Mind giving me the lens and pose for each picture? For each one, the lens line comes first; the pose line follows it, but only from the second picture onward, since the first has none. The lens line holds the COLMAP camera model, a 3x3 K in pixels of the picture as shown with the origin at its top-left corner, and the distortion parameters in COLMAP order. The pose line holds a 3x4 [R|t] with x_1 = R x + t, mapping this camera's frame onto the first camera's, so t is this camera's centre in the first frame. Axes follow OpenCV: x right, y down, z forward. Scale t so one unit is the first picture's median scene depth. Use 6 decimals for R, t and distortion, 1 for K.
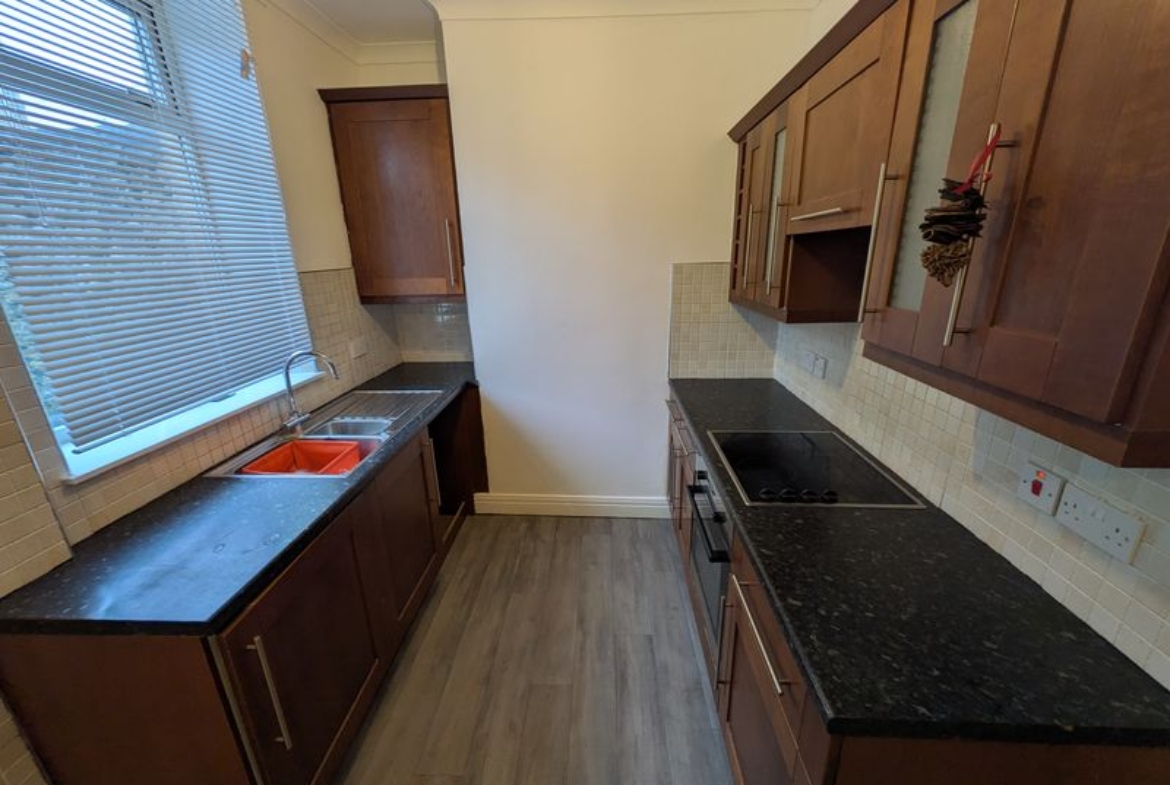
lens RADIAL K [[482.0, 0, 575.3], [0, 482.0, 410.2], [0, 0, 1]] dist [-0.000097, -0.000055]
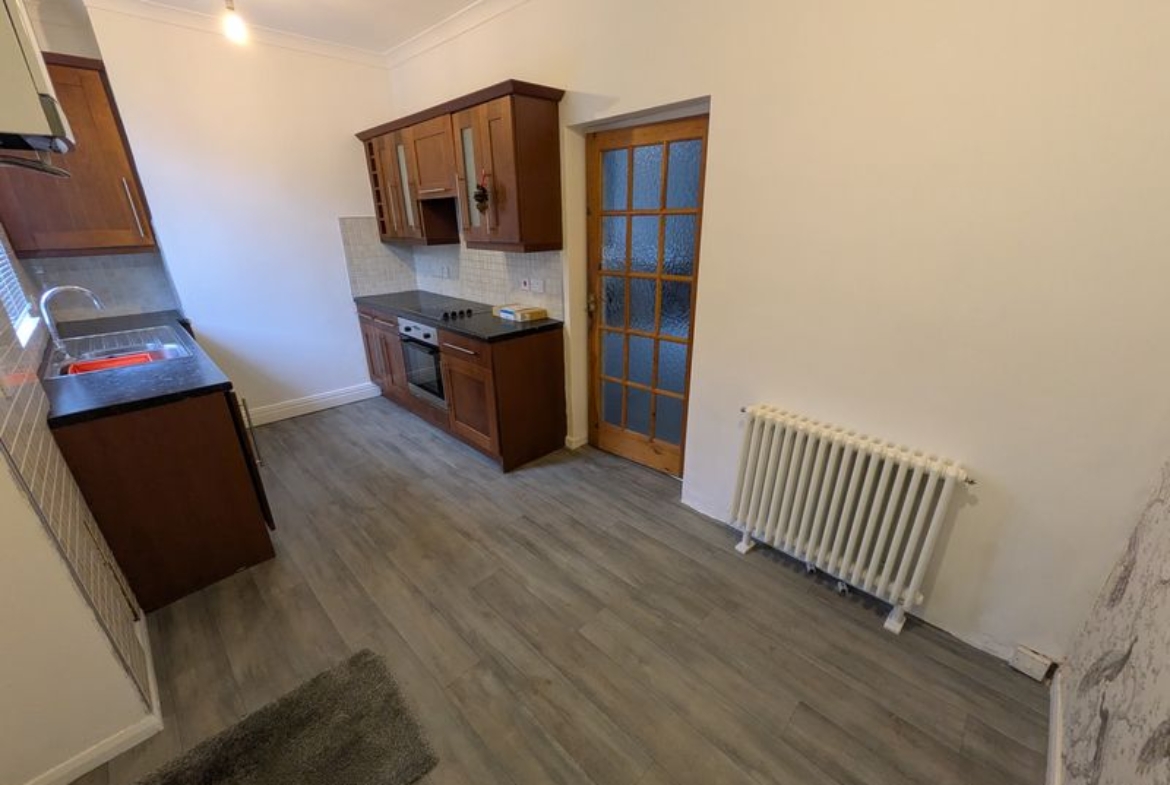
lens RADIAL K [[449.1, 0, 573.3], [0, 449.1, 393.5], [0, 0, 1]] dist [0.000379, 0.000104]
pose [[0.697854, -0.256785, 0.668626, -0.435418], [0.221896, 0.965105, 0.139052, 0.230374], [-0.681001, 0.051327, 0.730482, -0.591857]]
